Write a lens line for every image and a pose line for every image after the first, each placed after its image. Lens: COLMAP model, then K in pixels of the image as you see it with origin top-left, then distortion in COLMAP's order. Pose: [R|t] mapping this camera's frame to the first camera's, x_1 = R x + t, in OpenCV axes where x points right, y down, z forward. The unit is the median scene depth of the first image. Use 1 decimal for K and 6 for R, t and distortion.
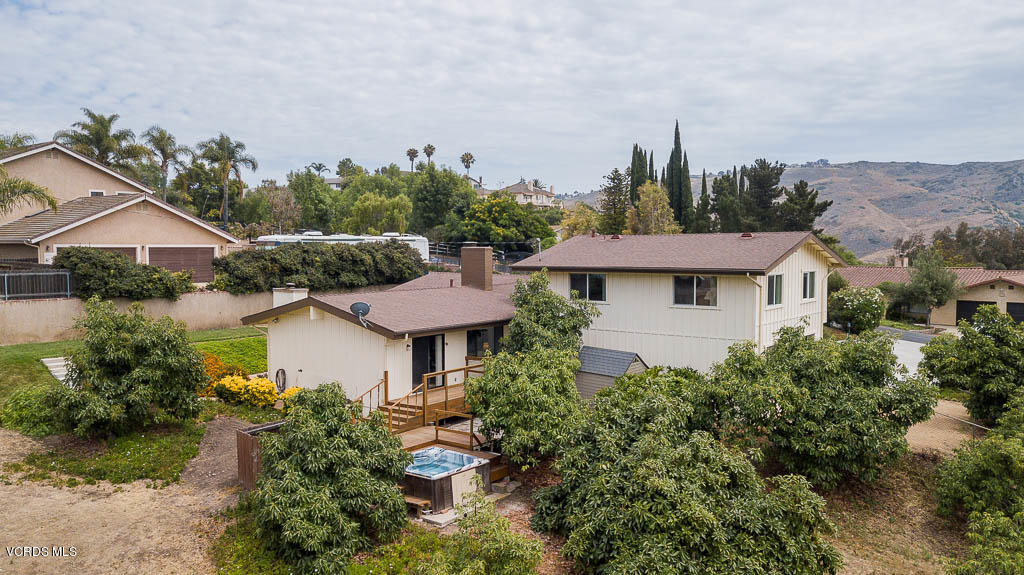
lens RADIAL K [[803.9, 0, 512.0], [0, 803.9, 287.5], [0, 0, 1]] dist [0.035140, -0.012344]
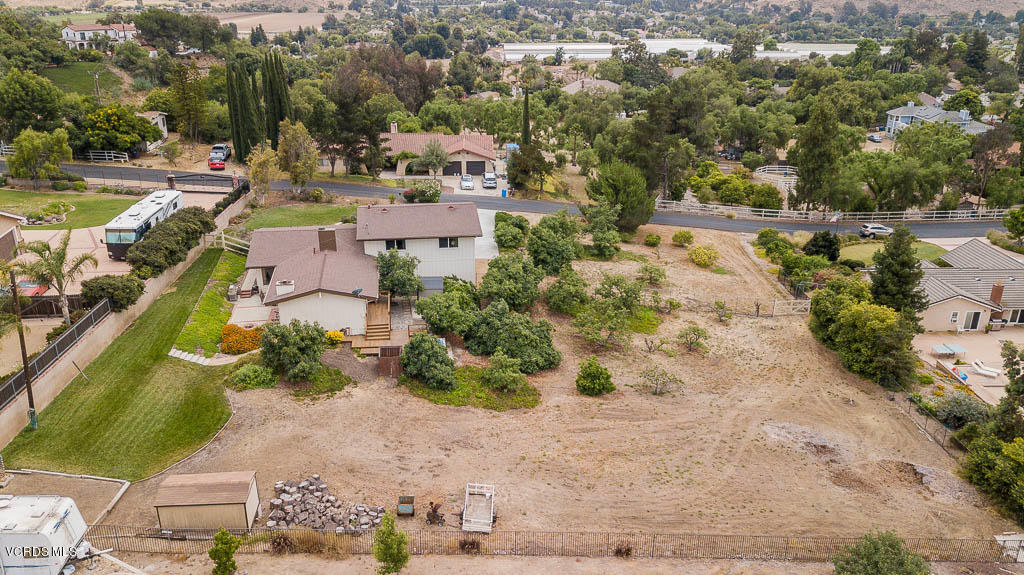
lens RADIAL K [[803.9, 0, 512.0], [0, 803.9, 287.5], [0, 0, 1]] dist [0.035140, -0.012344]
pose [[0.700982, -0.256153, 0.665590, -1.225251], [0.027984, 0.942433, 0.333223, -0.638797], [-0.712630, -0.214957, 0.667796, -0.720292]]
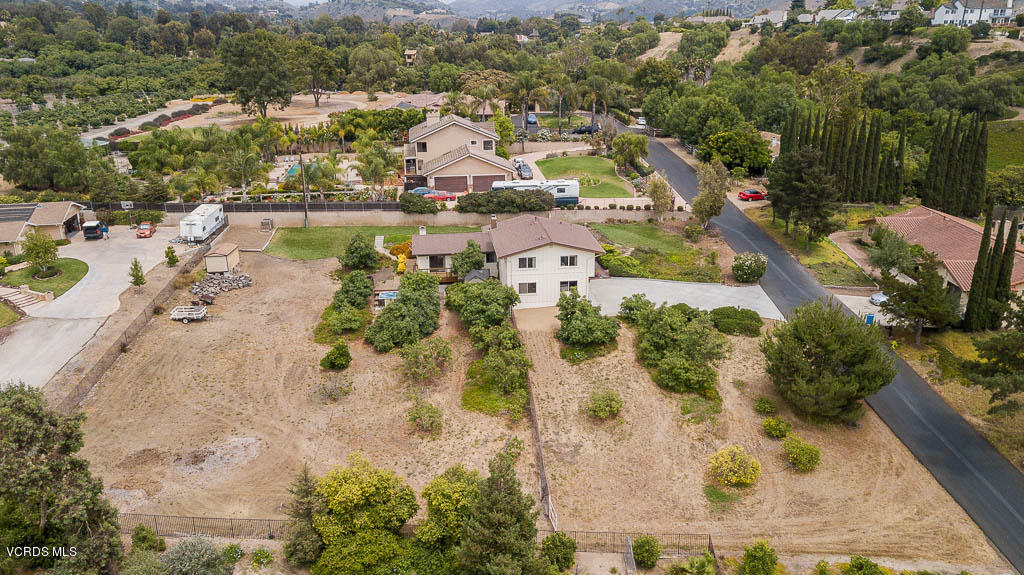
lens RADIAL K [[803.9, 0, 512.0], [0, 803.9, 287.5], [0, 0, 1]] dist [0.035140, -0.012344]
pose [[0.675144, 0.226717, -0.701983, 2.127706], [-0.025481, 0.958201, 0.284960, -0.653653], [0.737245, -0.174502, 0.652701, -0.726030]]
